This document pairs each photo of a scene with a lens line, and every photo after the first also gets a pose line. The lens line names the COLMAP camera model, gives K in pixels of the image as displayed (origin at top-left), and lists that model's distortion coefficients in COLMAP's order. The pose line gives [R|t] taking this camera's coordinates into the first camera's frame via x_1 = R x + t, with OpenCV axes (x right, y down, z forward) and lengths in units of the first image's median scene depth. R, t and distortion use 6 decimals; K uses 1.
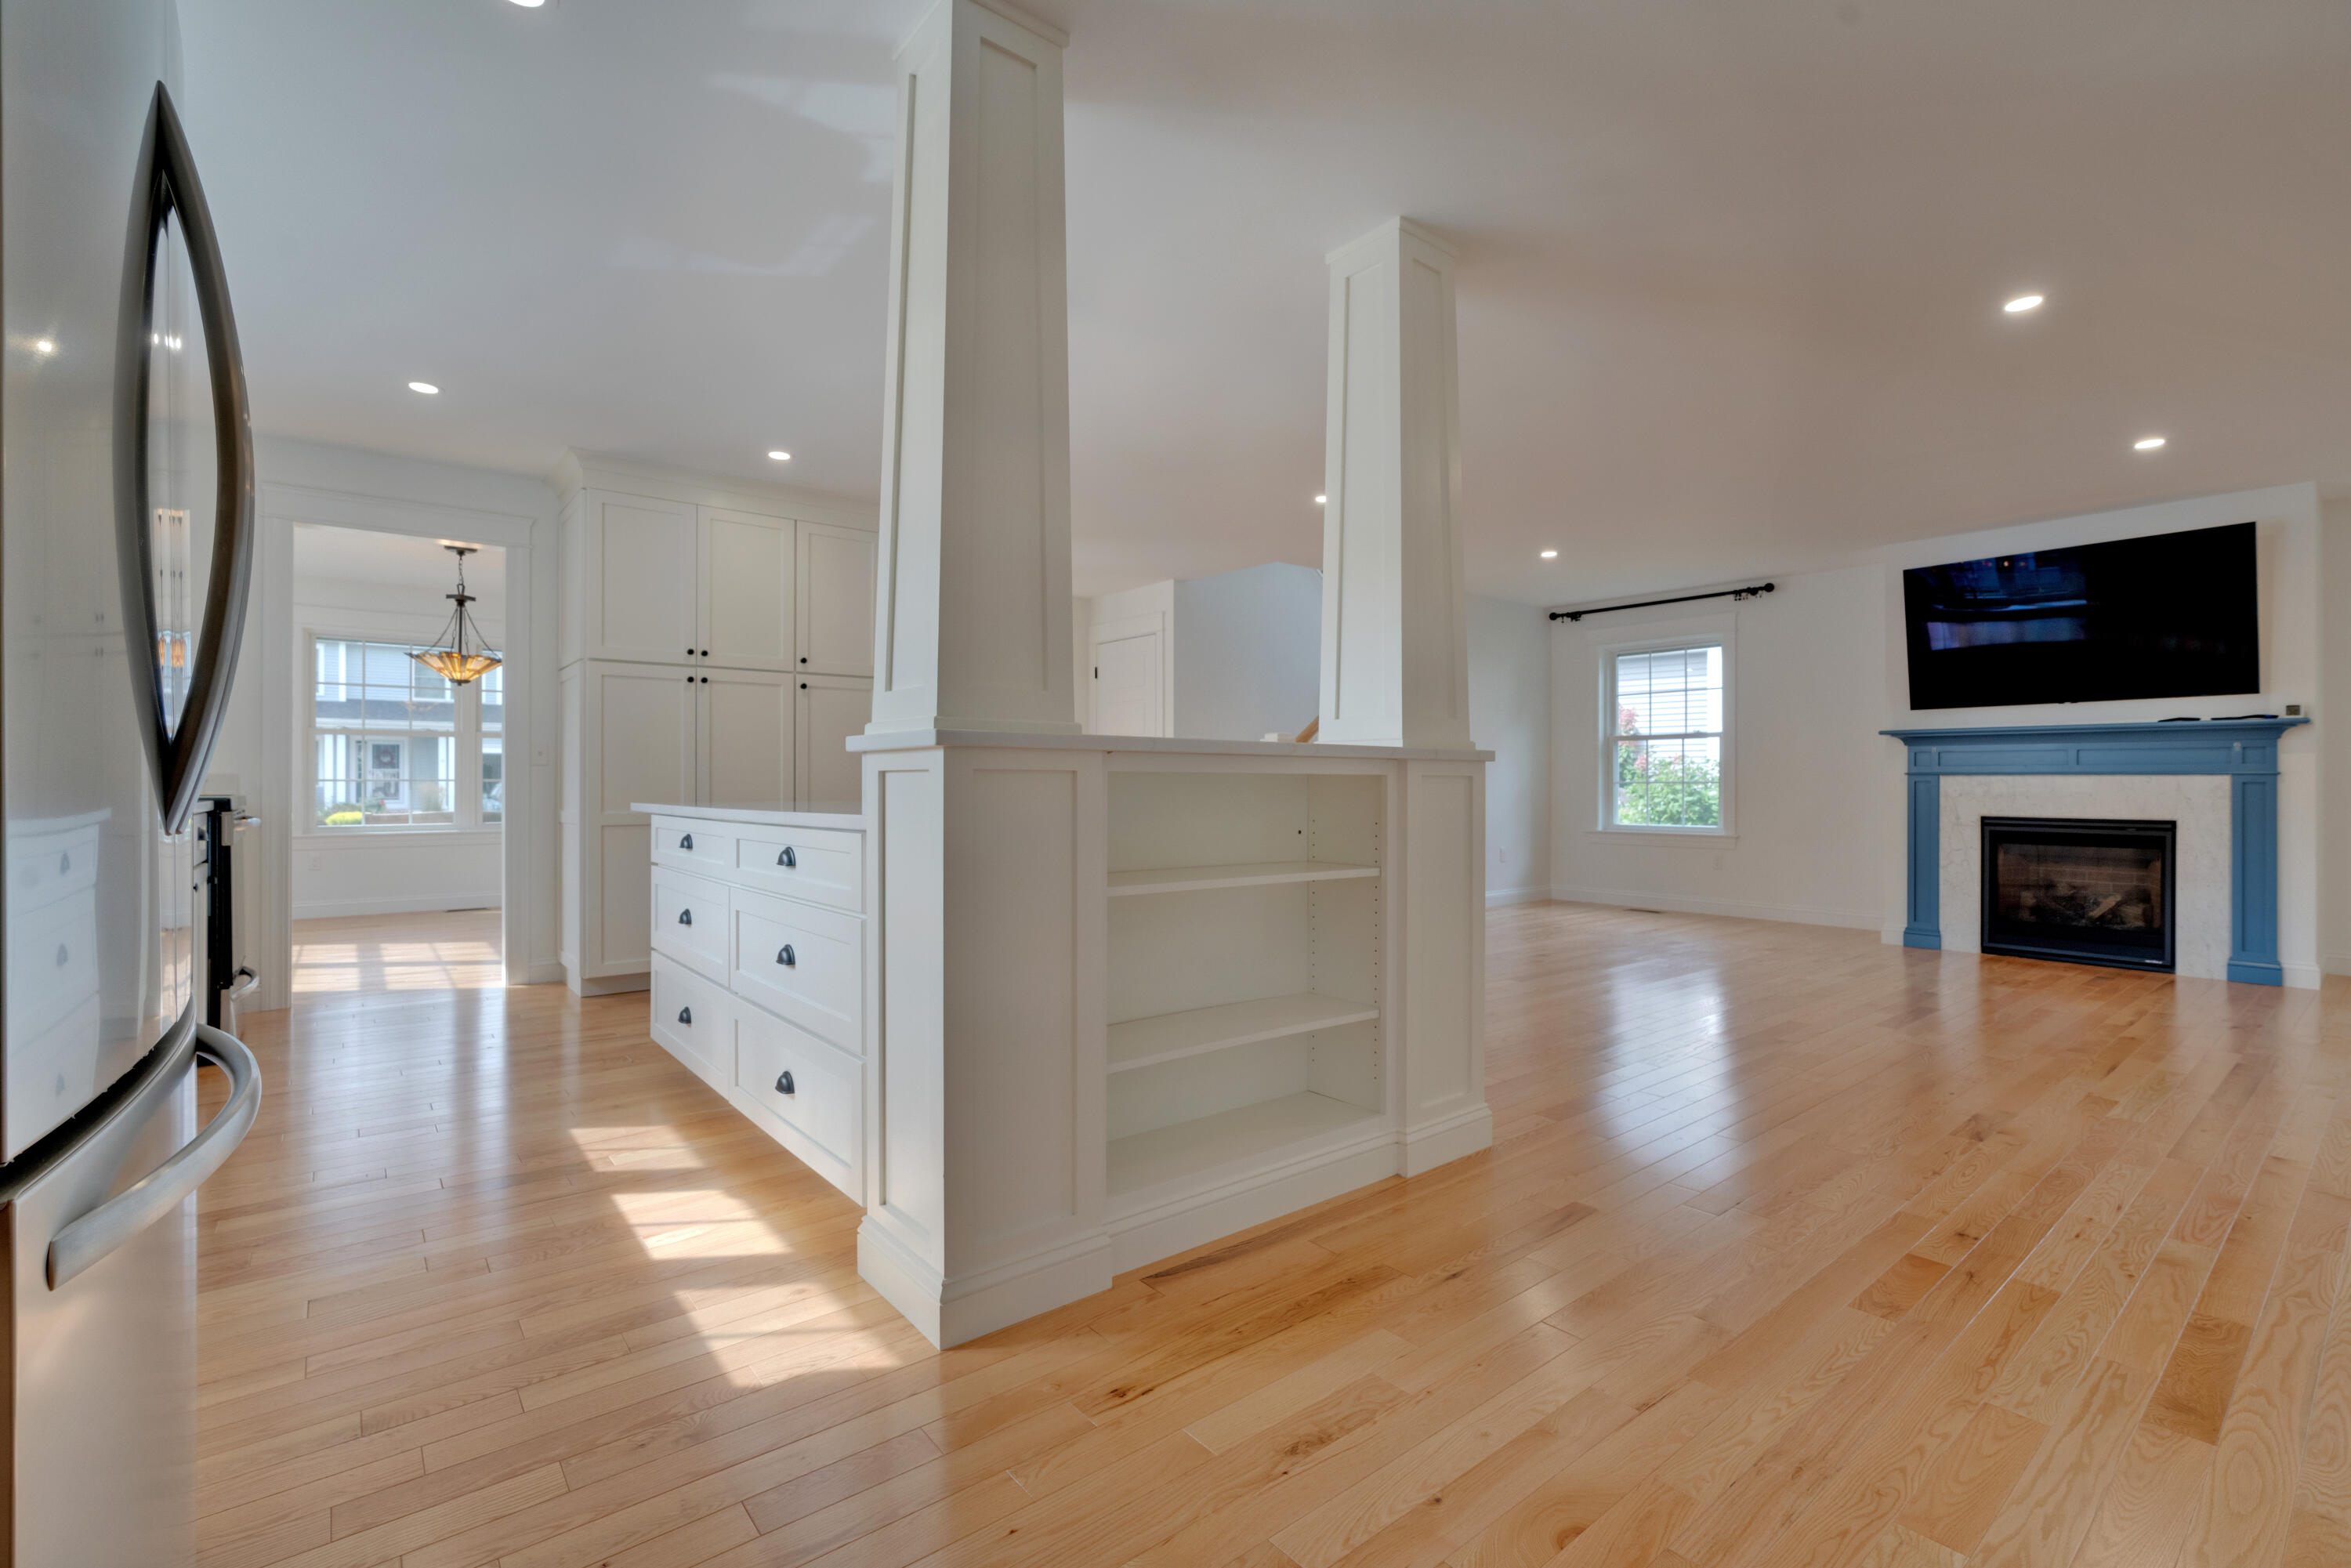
lens RADIAL K [[1049.1, 0, 1185.9], [0, 1049.1, 778.0], [0, 0, 1]] dist [-0.013008, 0.003757]
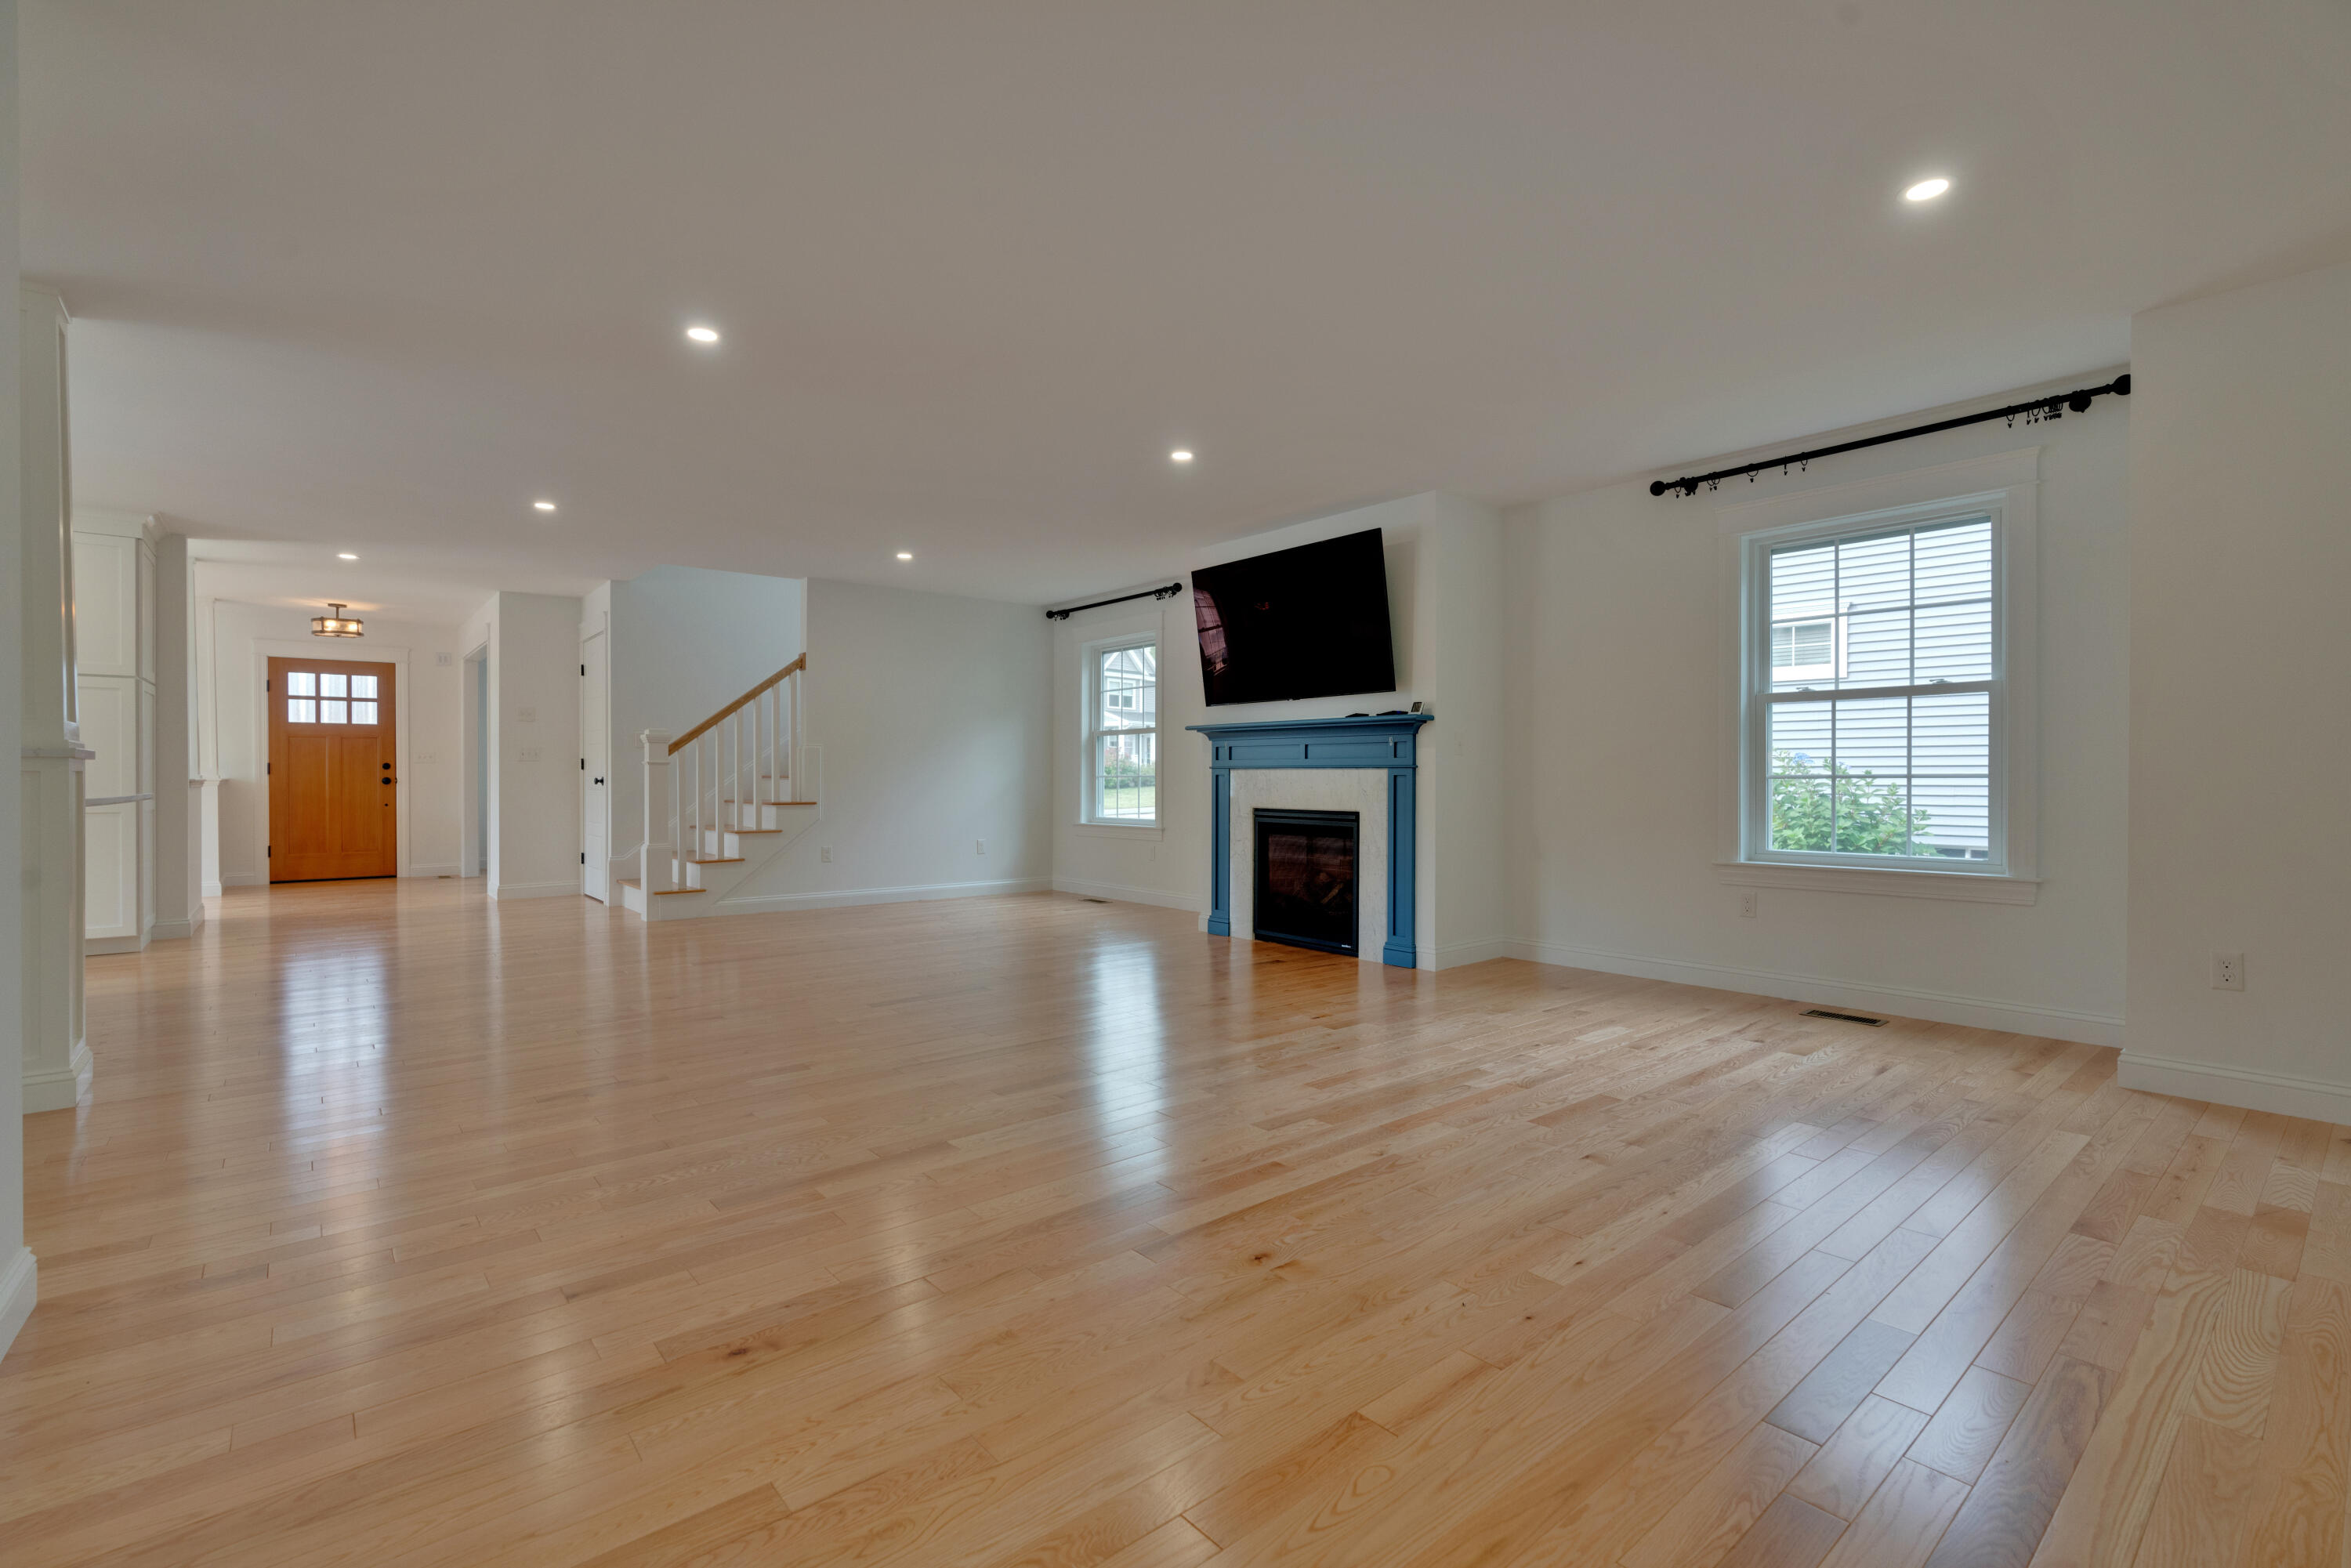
lens RADIAL K [[1049.1, 0, 1197.4], [0, 1049.1, 785.5], [0, 0, 1]] dist [-0.013008, 0.003757]
pose [[0.999722, -0.002215, 0.023460, 0.767221], [0.001897, 0.999907, 0.013533, -0.000419], [-0.023487, -0.013485, 0.999633, -0.056585]]
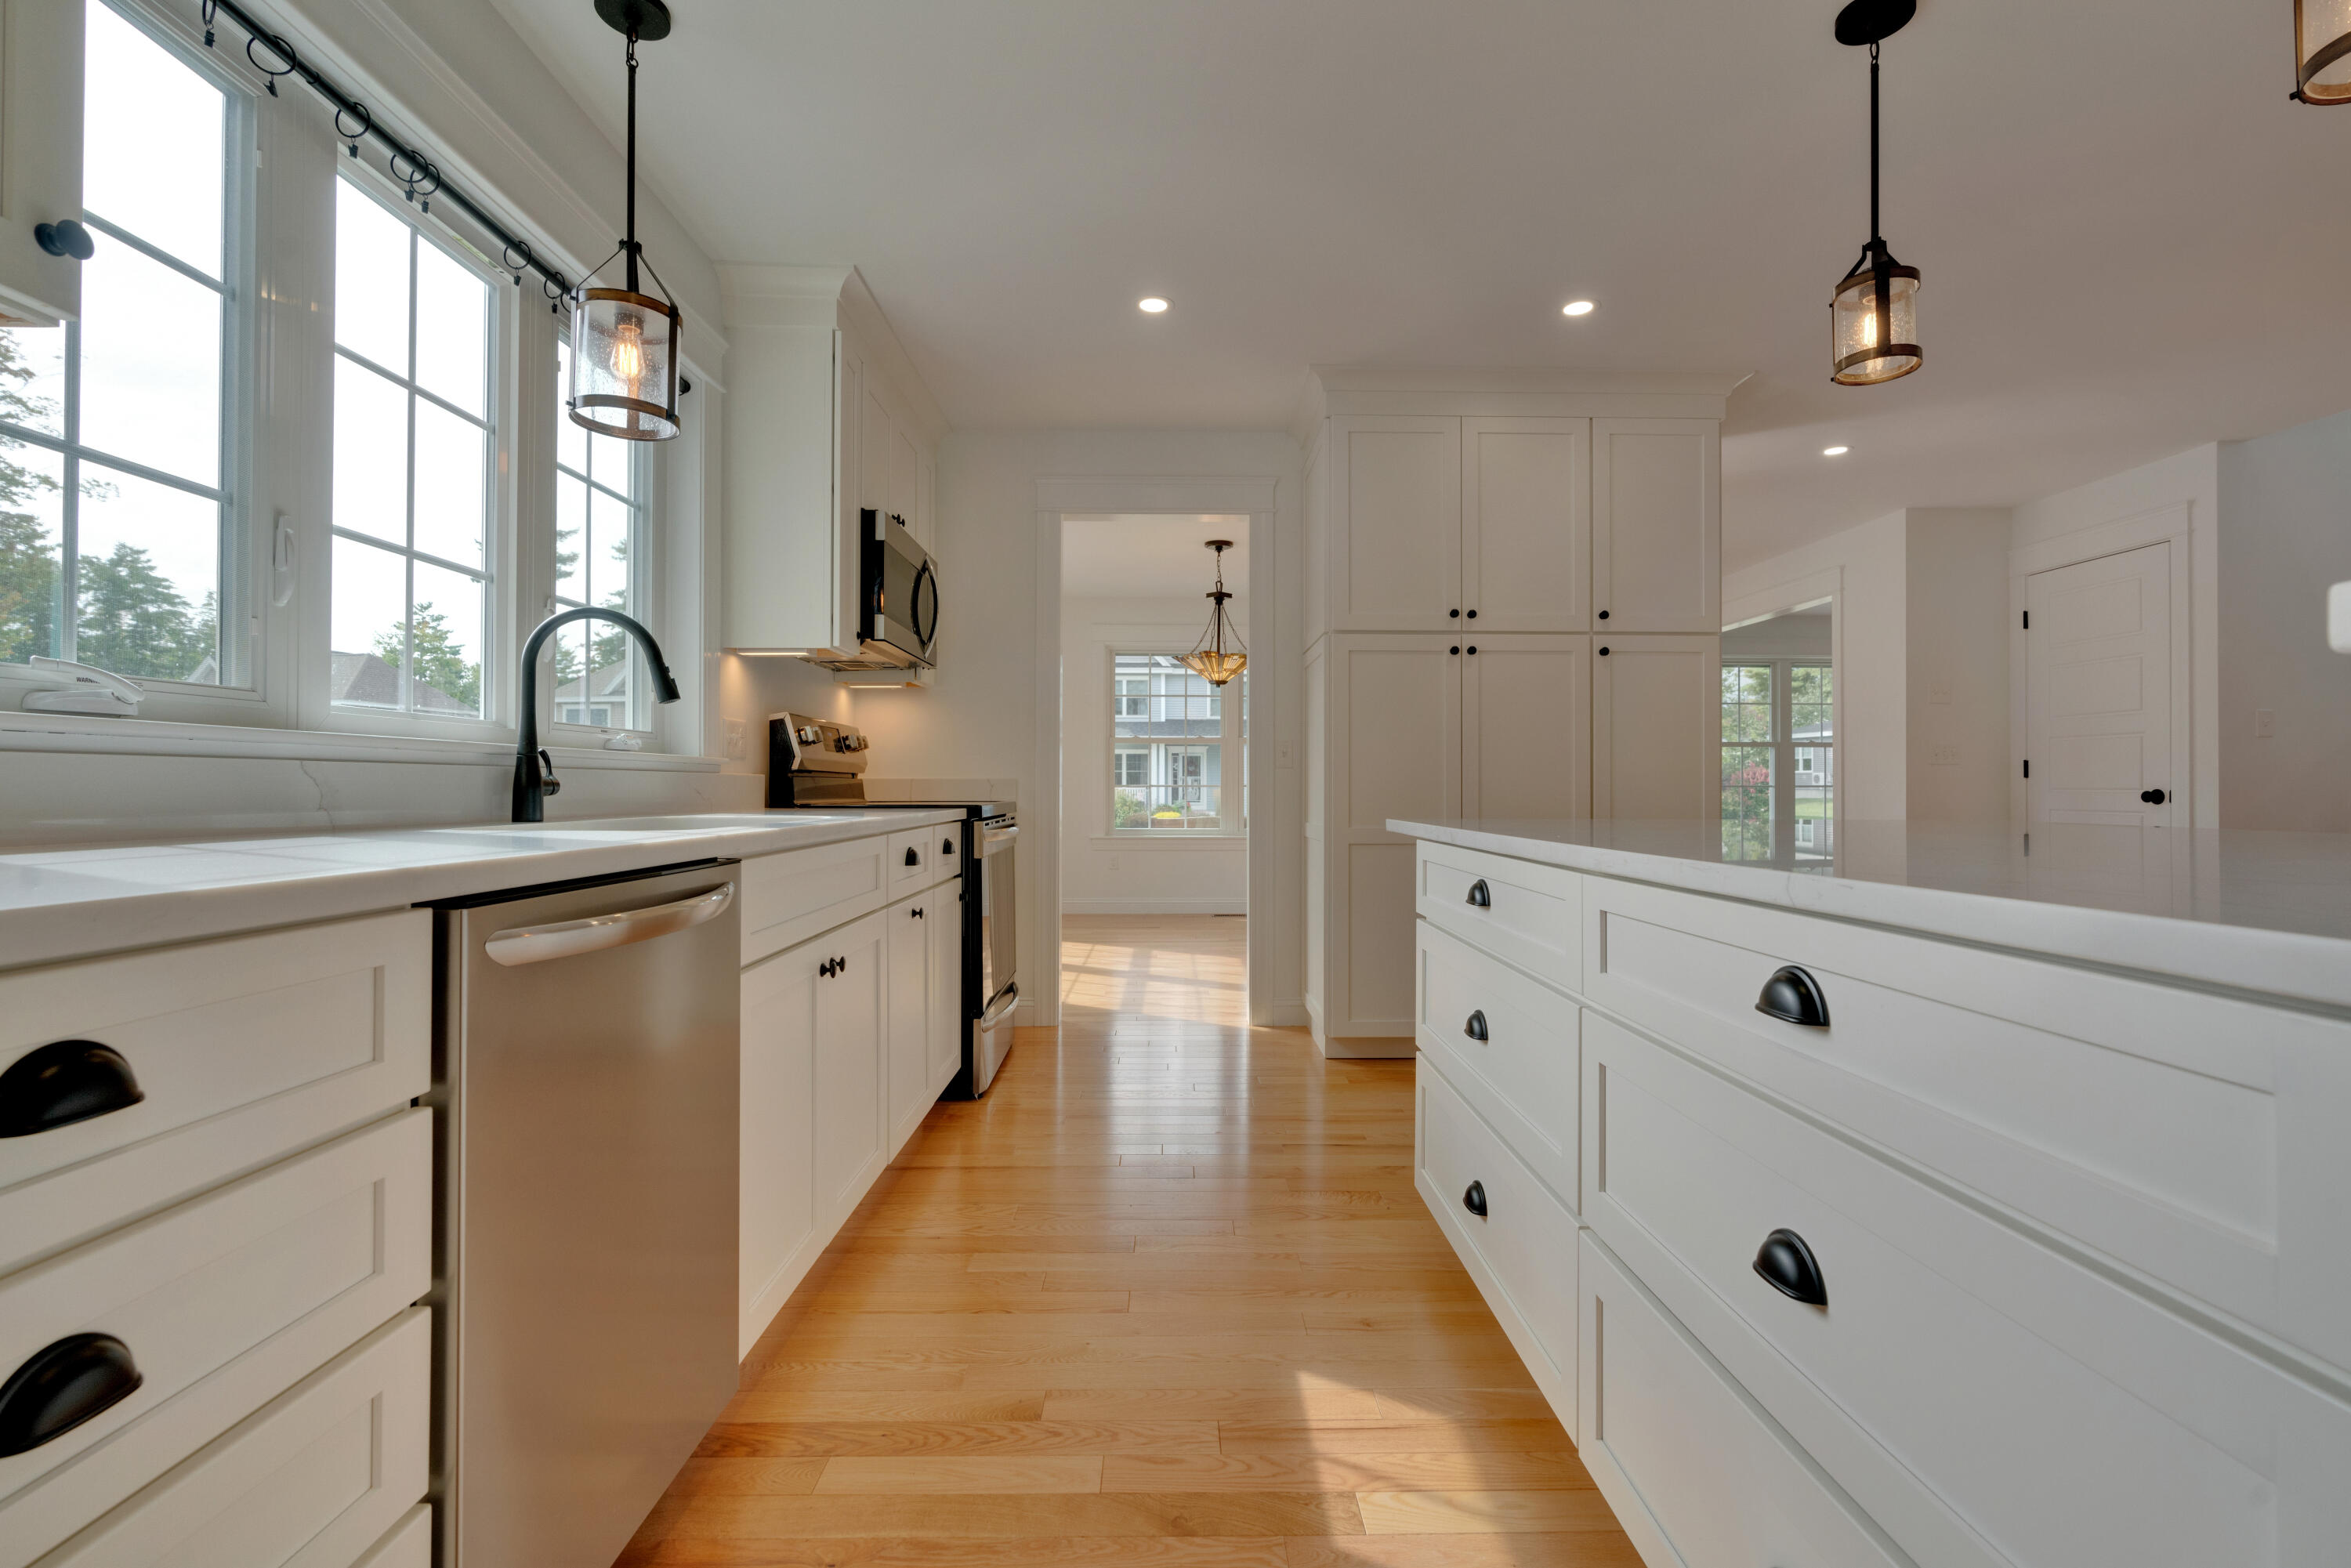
lens RADIAL K [[1049.1, 0, 1193.2], [0, 1049.1, 785.2], [0, 0, 1]] dist [-0.013008, 0.003757]
pose [[0.790005, -0.000733, -0.613100, -0.152381], [0.001525, 0.999999, 0.000769, 0.001106], [0.613098, -0.001542, 0.790005, 0.276798]]
